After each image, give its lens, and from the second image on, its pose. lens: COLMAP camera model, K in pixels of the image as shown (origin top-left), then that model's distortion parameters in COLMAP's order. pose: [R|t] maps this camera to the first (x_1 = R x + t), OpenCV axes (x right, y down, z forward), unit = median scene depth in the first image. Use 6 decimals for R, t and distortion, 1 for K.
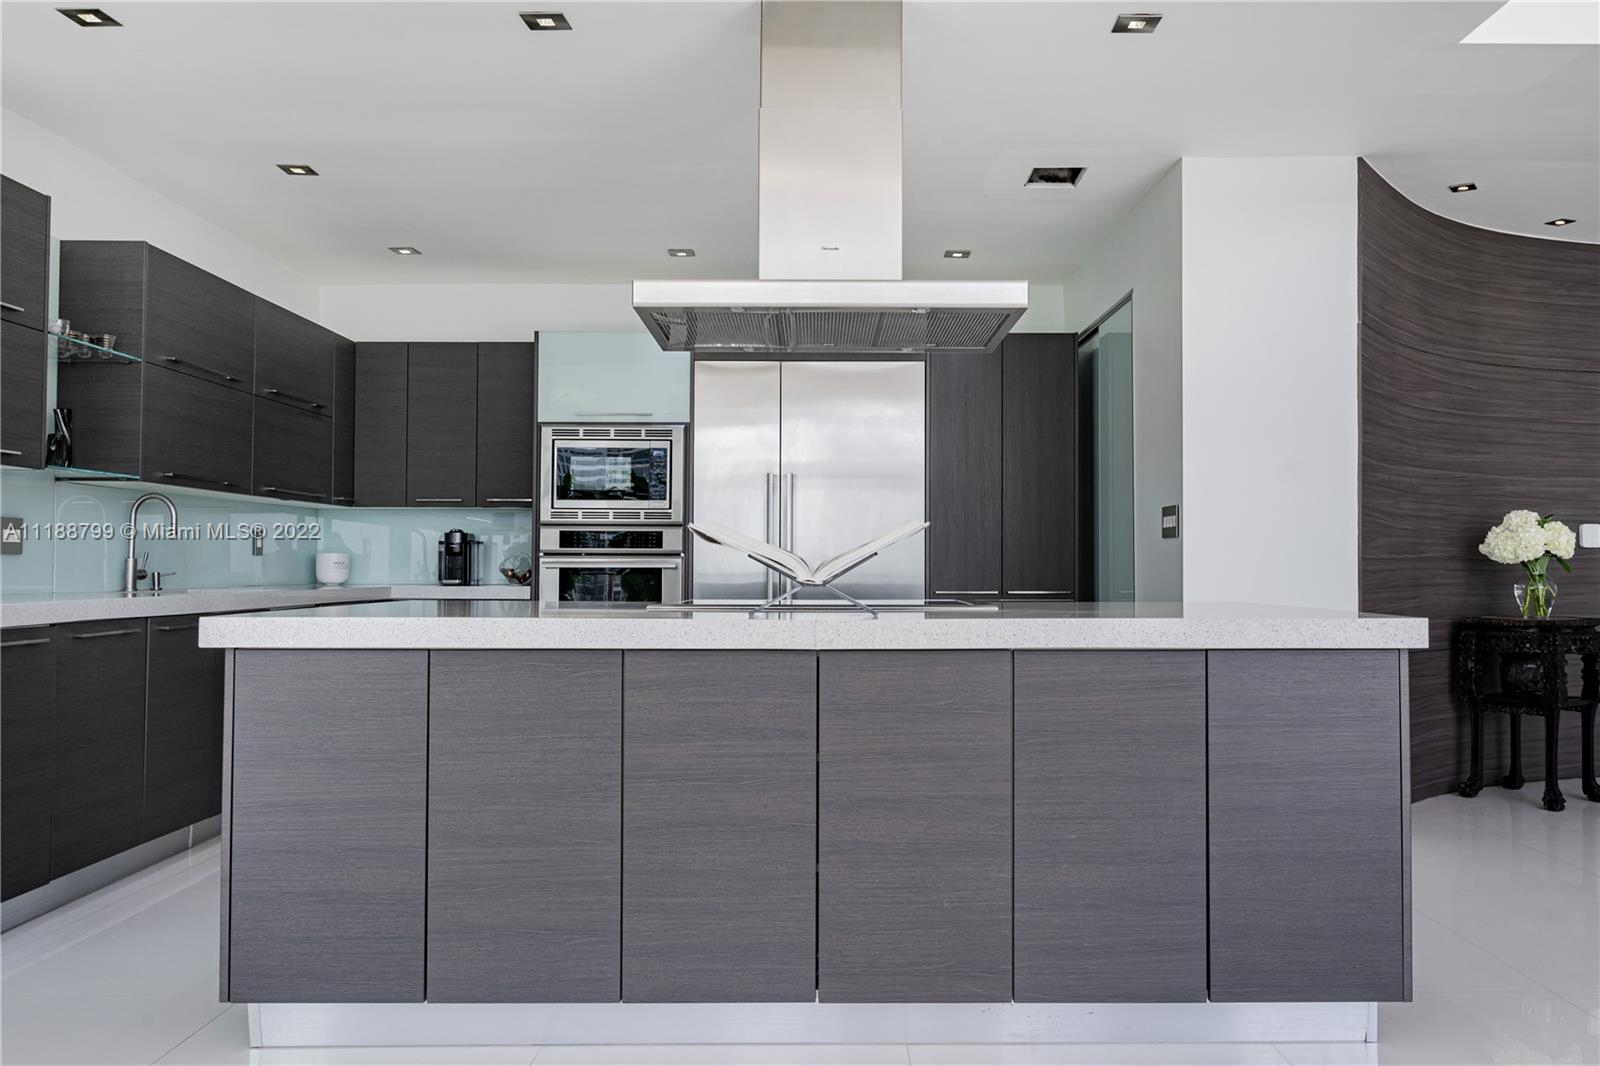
lens RADIAL K [[1217.4, 0, 816.7], [0, 1217.4, 541.0], [0, 0, 1]] dist [0.008458, -0.007732]
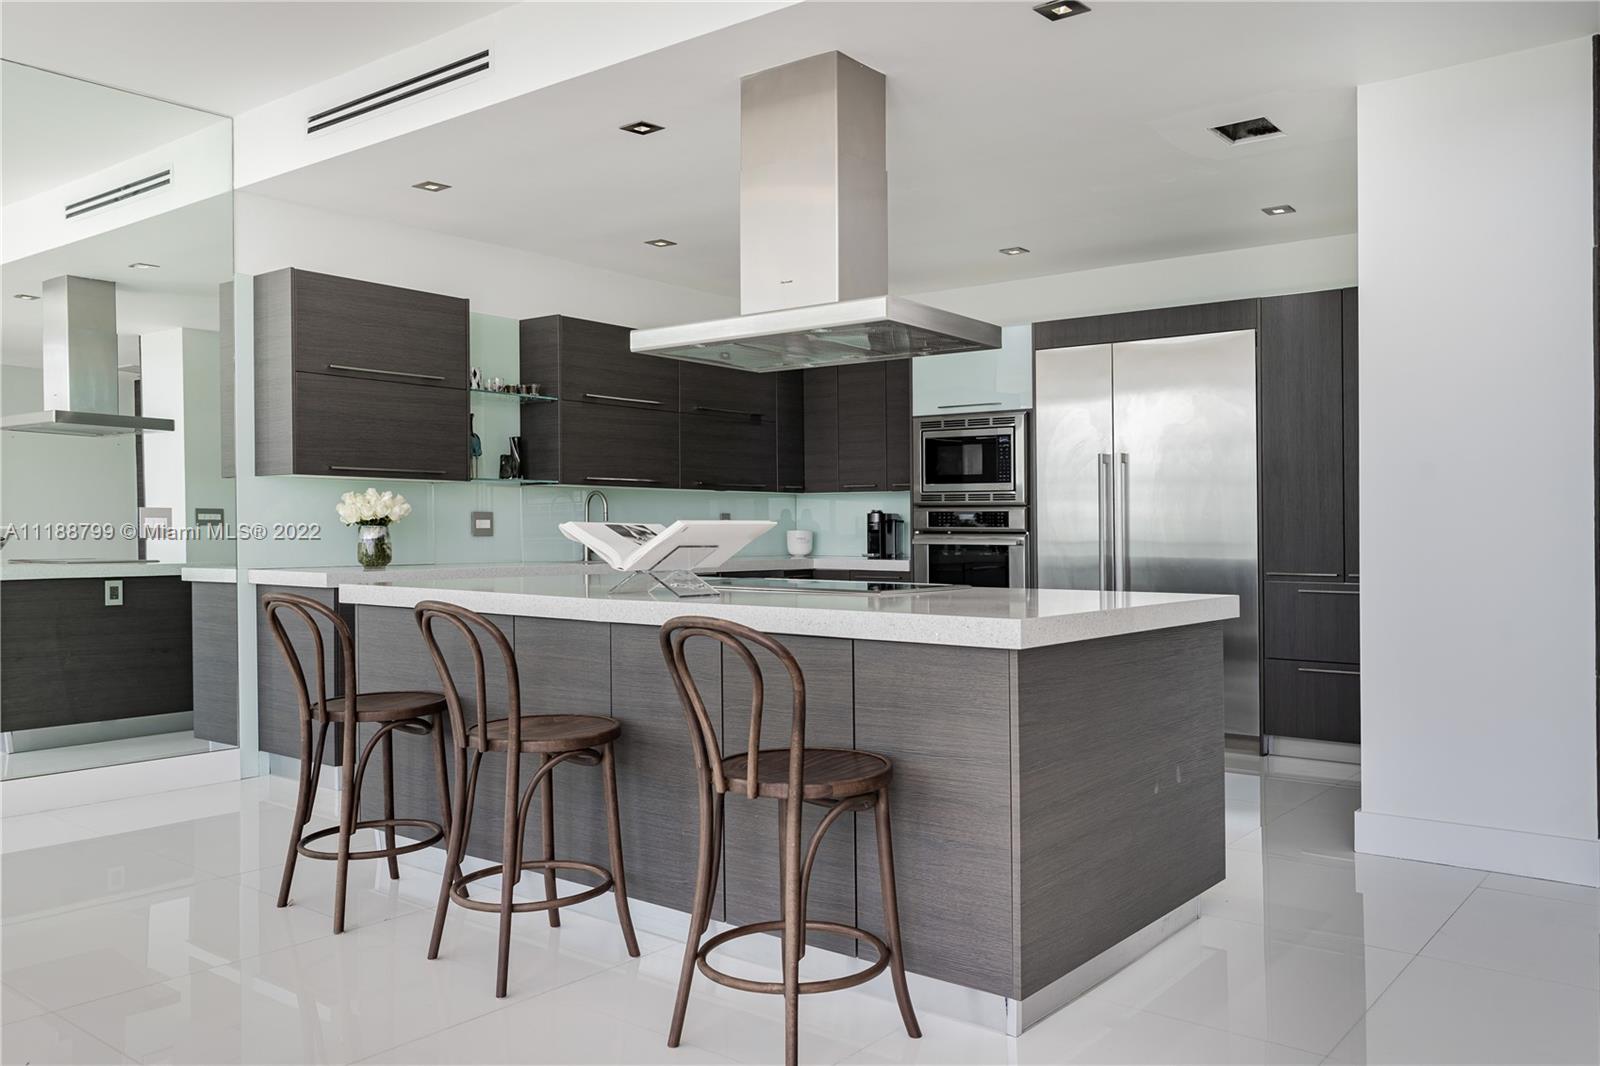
lens RADIAL K [[1217.4, 0, 841.7], [0, 1217.4, 540.9], [0, 0, 1]] dist [0.008458, -0.007732]
pose [[0.792935, 0.006067, -0.609275, 0.413981], [0.012332, 0.999586, 0.026003, -0.011760], [0.609181, -0.028133, 0.792532, 0.053525]]
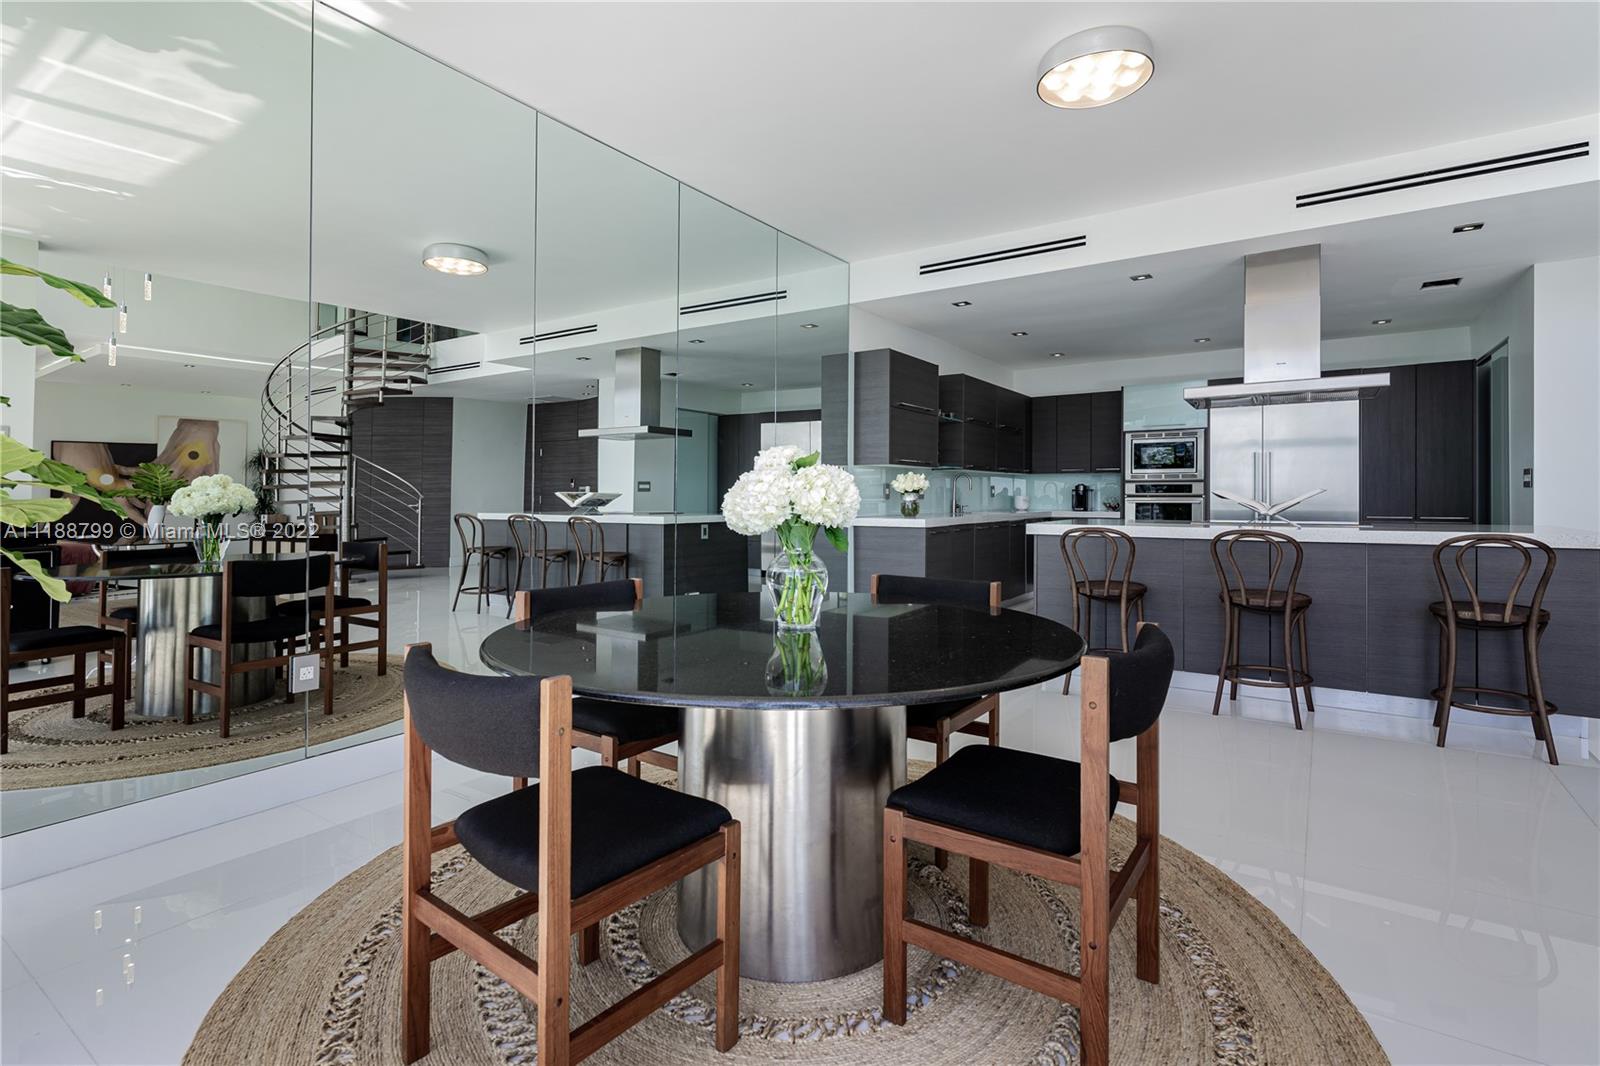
lens RADIAL K [[743.5, 0, 800.3], [0, 743.5, 500.3], [0, 0, 1]] dist [-0.013575, 0.000601]
pose [[0.824813, 0.001156, -0.565404, 0.026508], [0.013848, 0.999657, 0.022246, -0.017343], [0.565236, -0.026179, 0.824514, -0.332619]]
